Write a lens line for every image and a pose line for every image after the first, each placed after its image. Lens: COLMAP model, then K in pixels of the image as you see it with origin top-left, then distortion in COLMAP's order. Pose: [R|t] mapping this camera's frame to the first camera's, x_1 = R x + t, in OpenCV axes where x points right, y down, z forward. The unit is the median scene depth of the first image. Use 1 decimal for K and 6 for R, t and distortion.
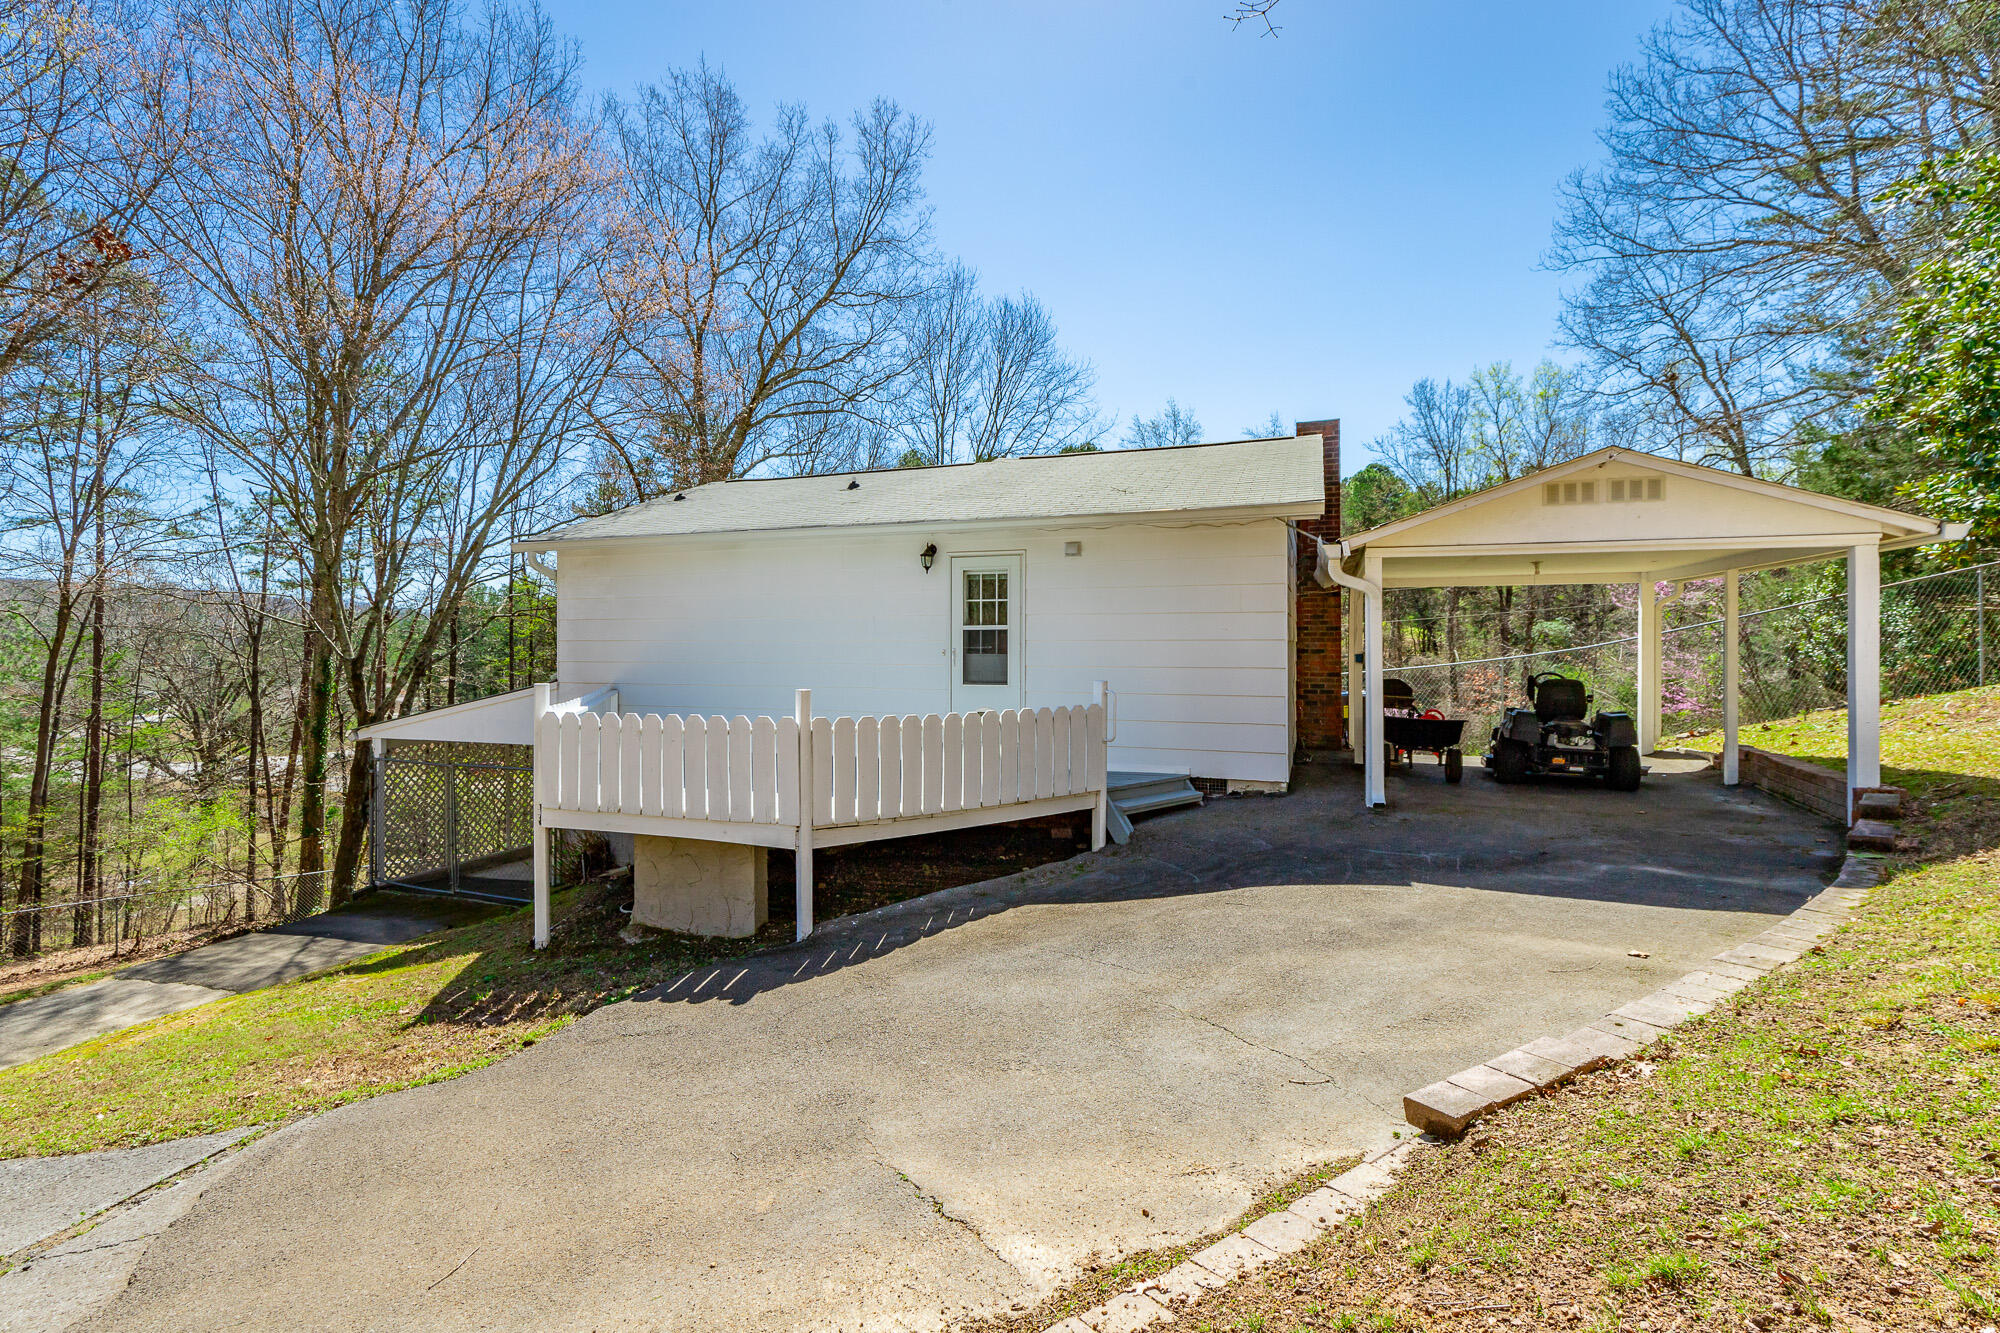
lens RADIAL K [[949.5, 0, 917.2], [0, 949.5, 615.8], [0, 0, 1]] dist [-0.001294, -0.000308]
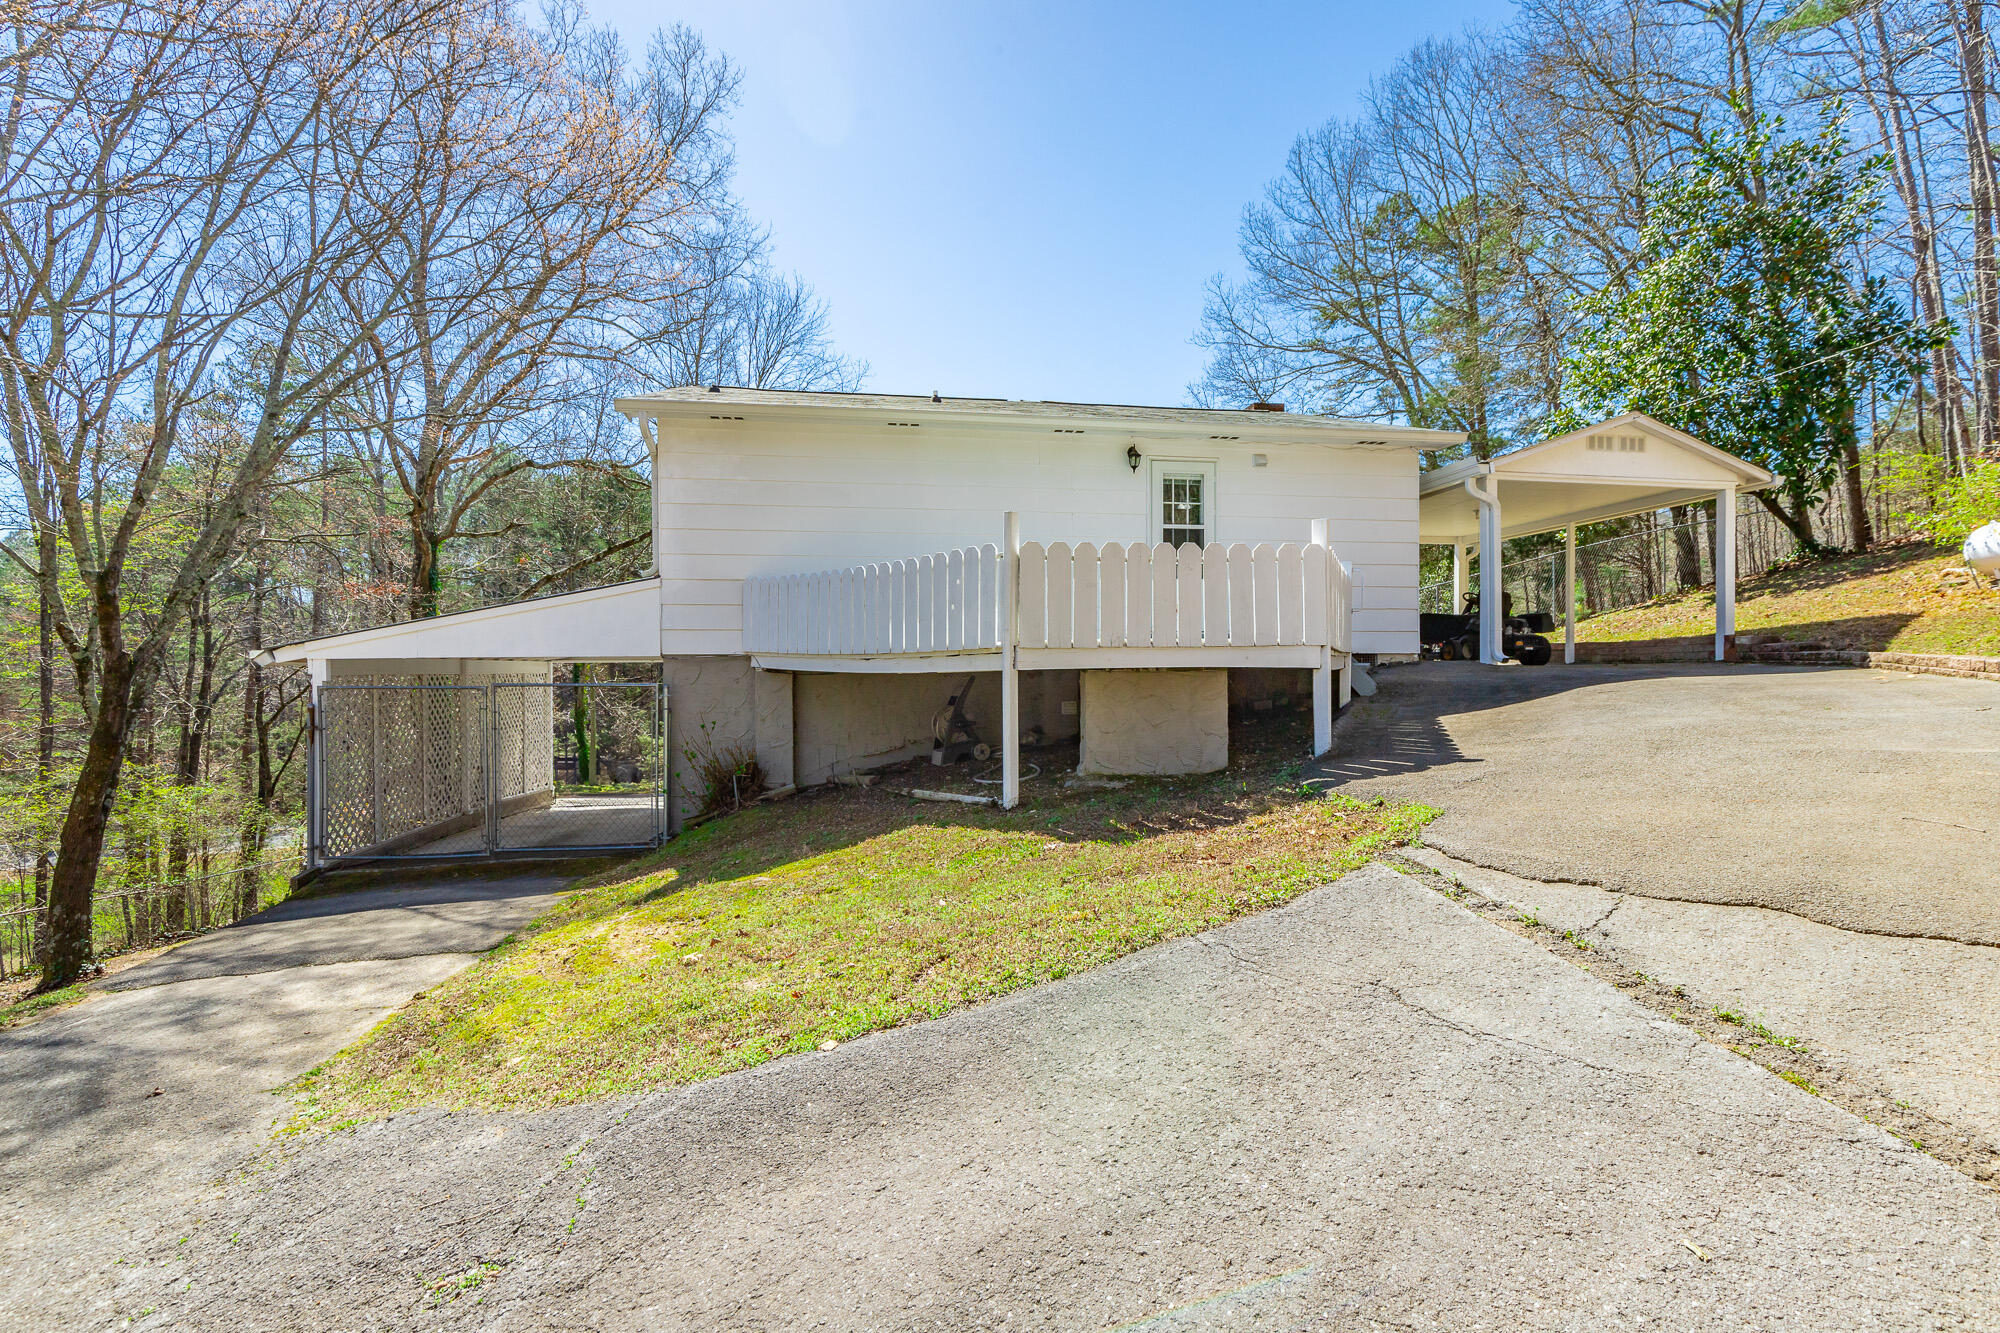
lens RADIAL K [[923.5, 0, 997.6], [0, 923.5, 638.5], [0, 0, 1]] dist [0.012977, 0.000088]
pose [[0.847951, 0.015429, 0.529849, -0.731021], [-0.010769, 0.999871, -0.011882, 0.169720], [-0.529965, 0.004369, 0.848008, 0.228094]]
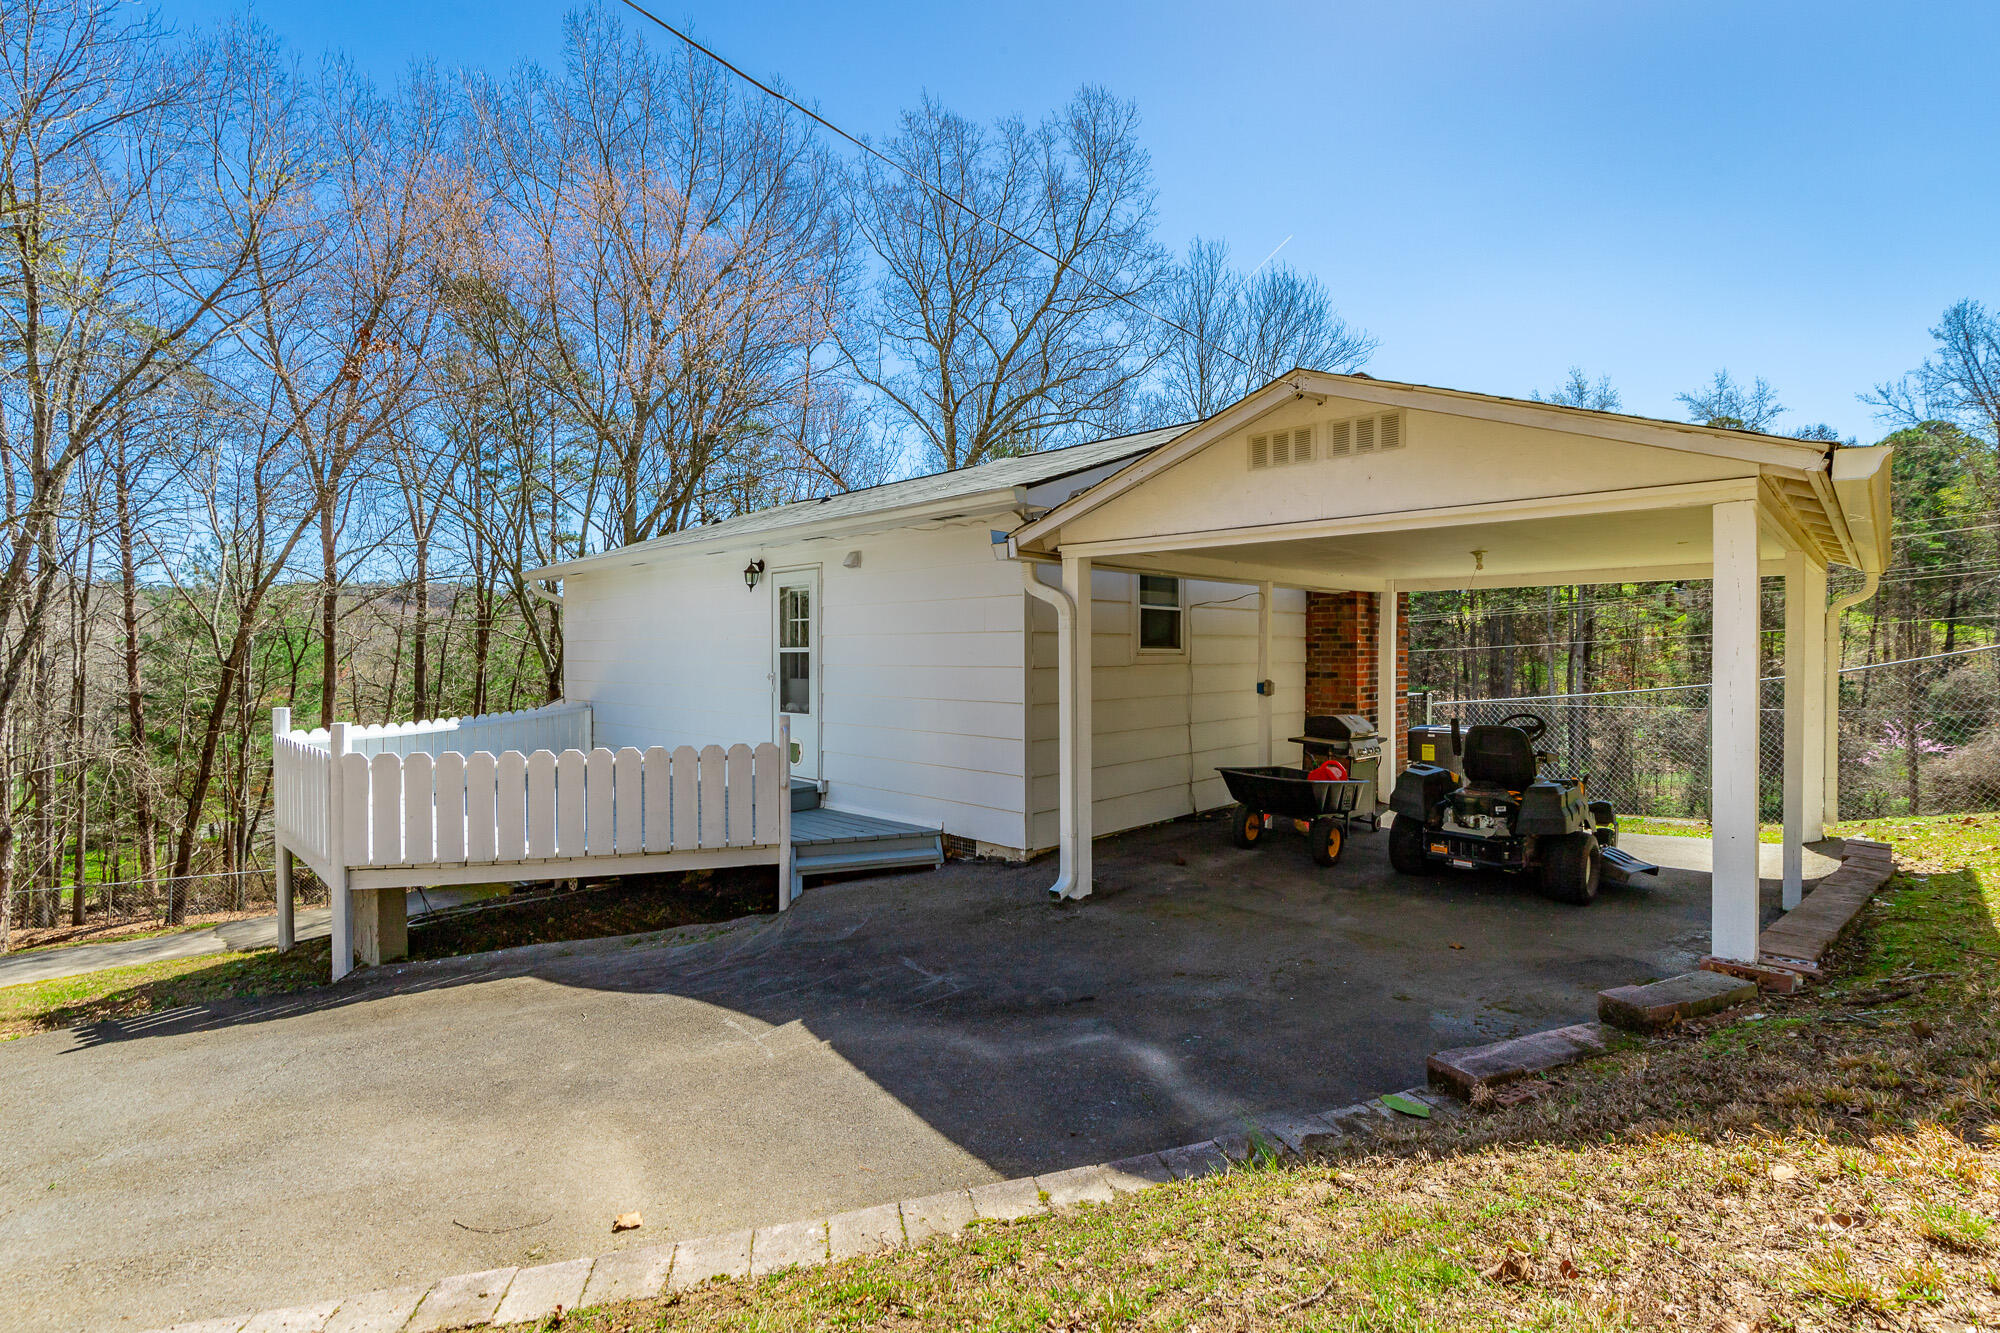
lens RADIAL K [[905.9, 0, 998.7], [0, 905.9, 643.4], [0, 0, 1]] dist [0.007167, 0.000048]
pose [[0.931843, -0.004952, -0.362829, 0.615638], [0.012503, 0.999751, 0.018465, -0.008154], [0.362647, -0.021743, 0.931673, 0.290032]]
